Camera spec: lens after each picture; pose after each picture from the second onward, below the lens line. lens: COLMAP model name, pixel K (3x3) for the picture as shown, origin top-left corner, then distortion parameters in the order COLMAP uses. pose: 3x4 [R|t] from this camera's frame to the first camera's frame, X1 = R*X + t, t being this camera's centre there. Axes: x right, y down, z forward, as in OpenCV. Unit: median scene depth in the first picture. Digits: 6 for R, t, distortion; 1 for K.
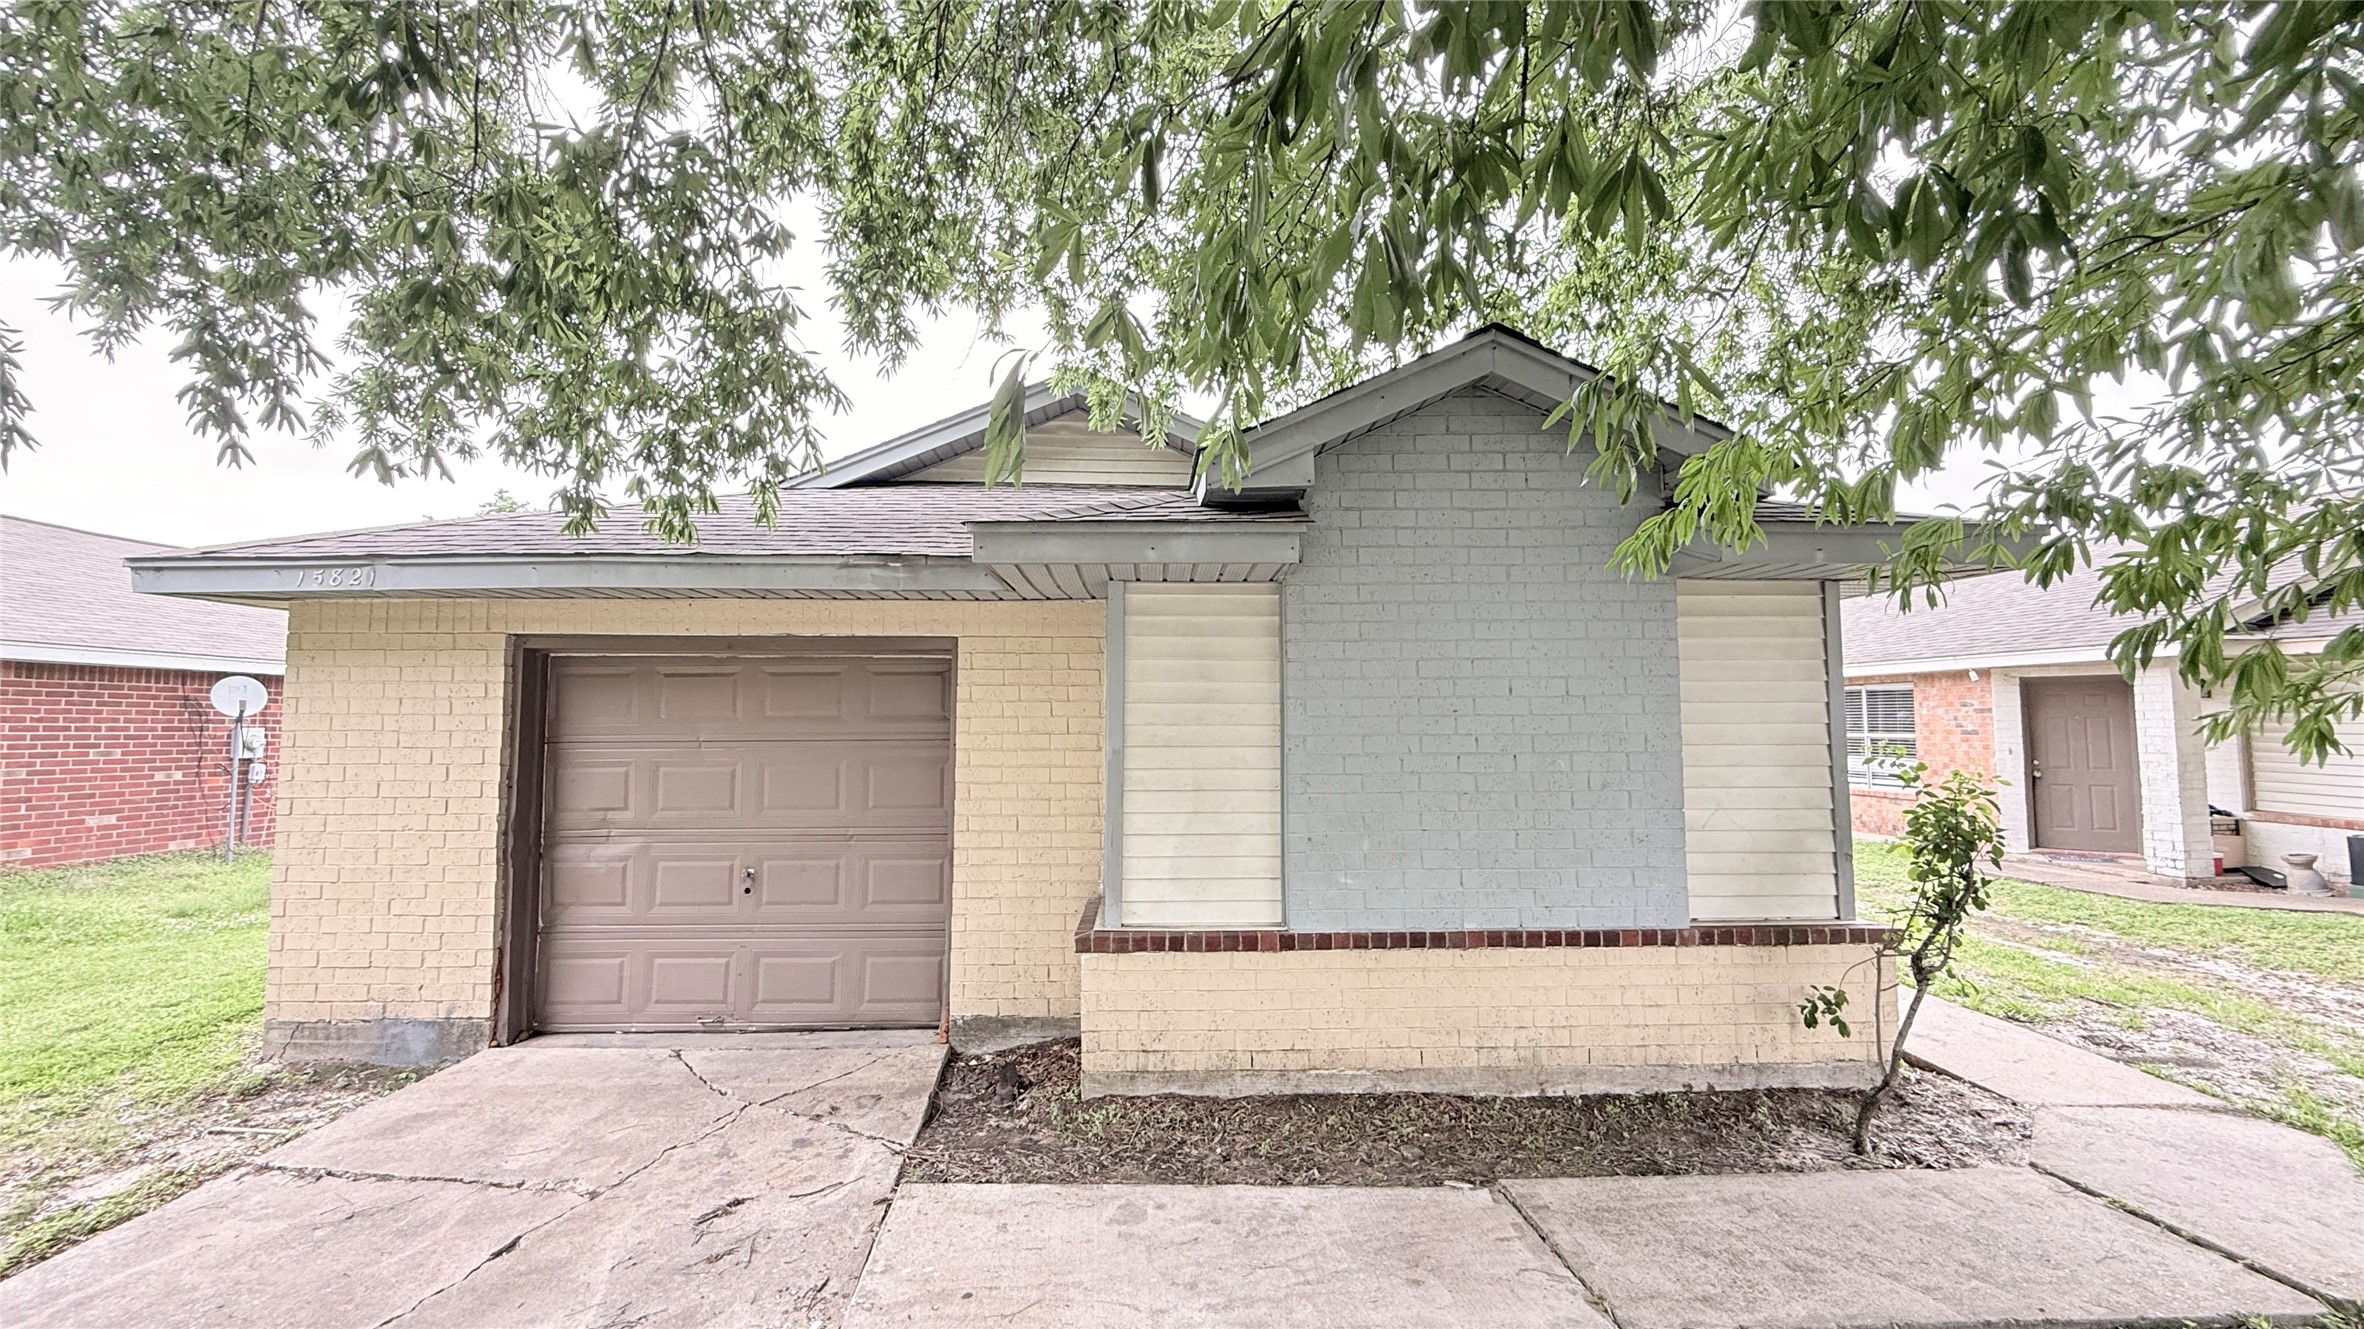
lens RADIAL K [[942.9, 0, 1175.4], [0, 942.9, 664.4], [0, 0, 1]] dist [-0.001013, -0.000219]
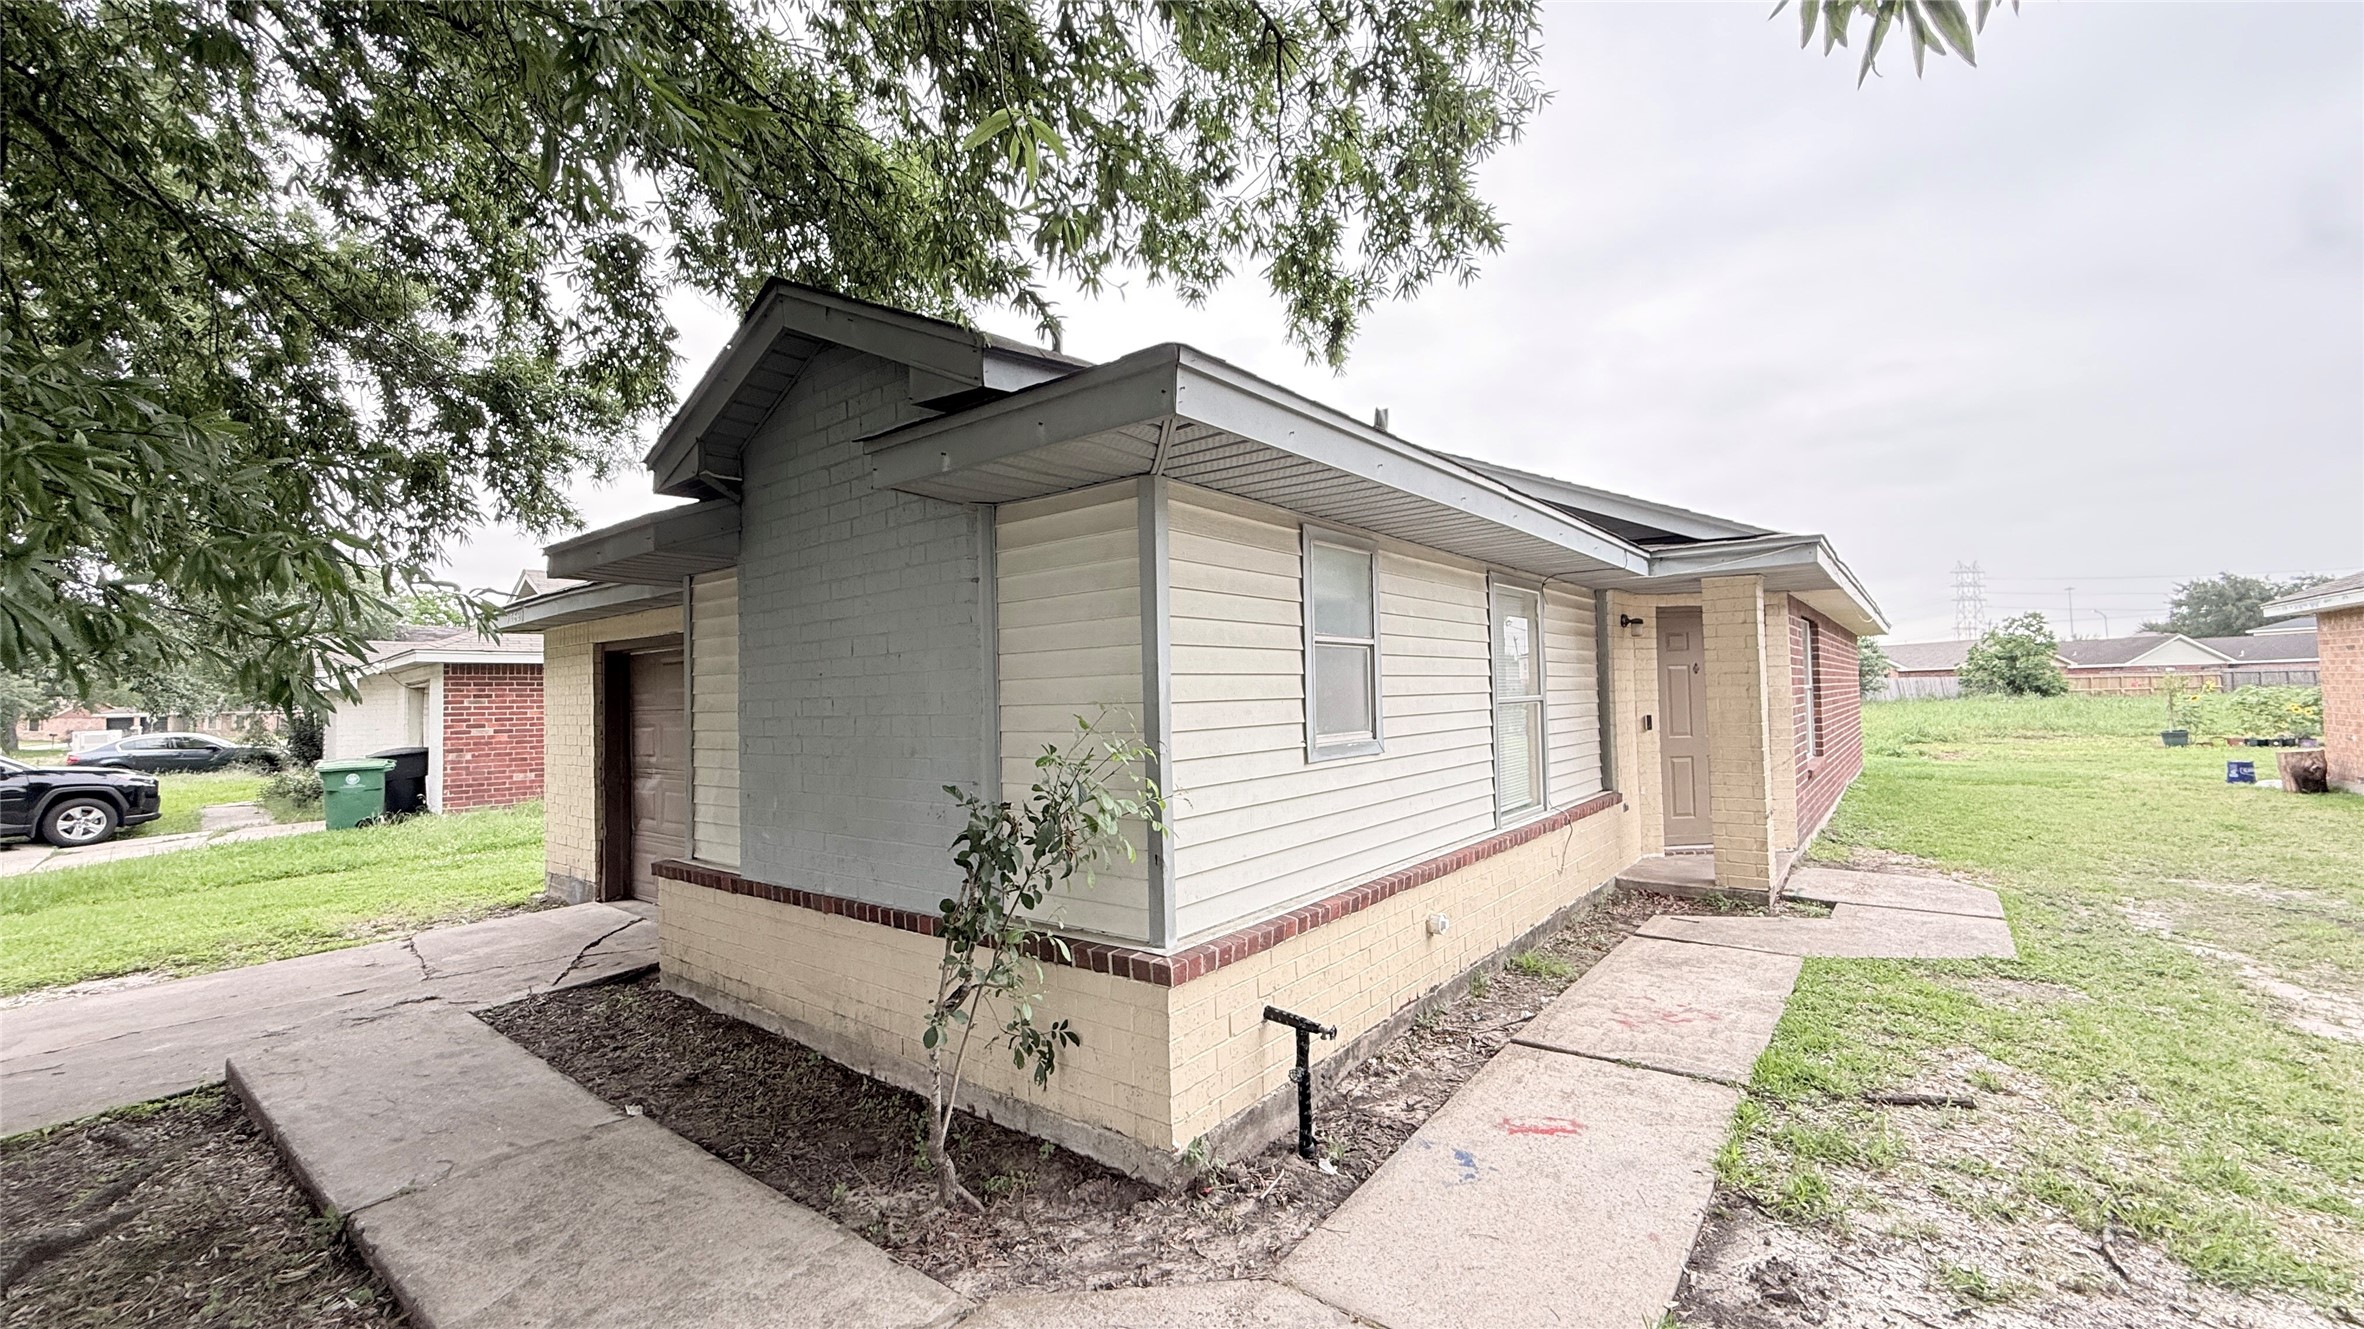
lens RADIAL K [[942.9, 0, 1175.4], [0, 942.9, 664.4], [0, 0, 1]] dist [-0.001013, -0.000219]
pose [[0.765871, -0.038592, -0.641835, 1.242596], [0.062294, 0.997955, 0.014328, 0.049057], [0.639969, -0.050956, 0.766709, 0.487152]]
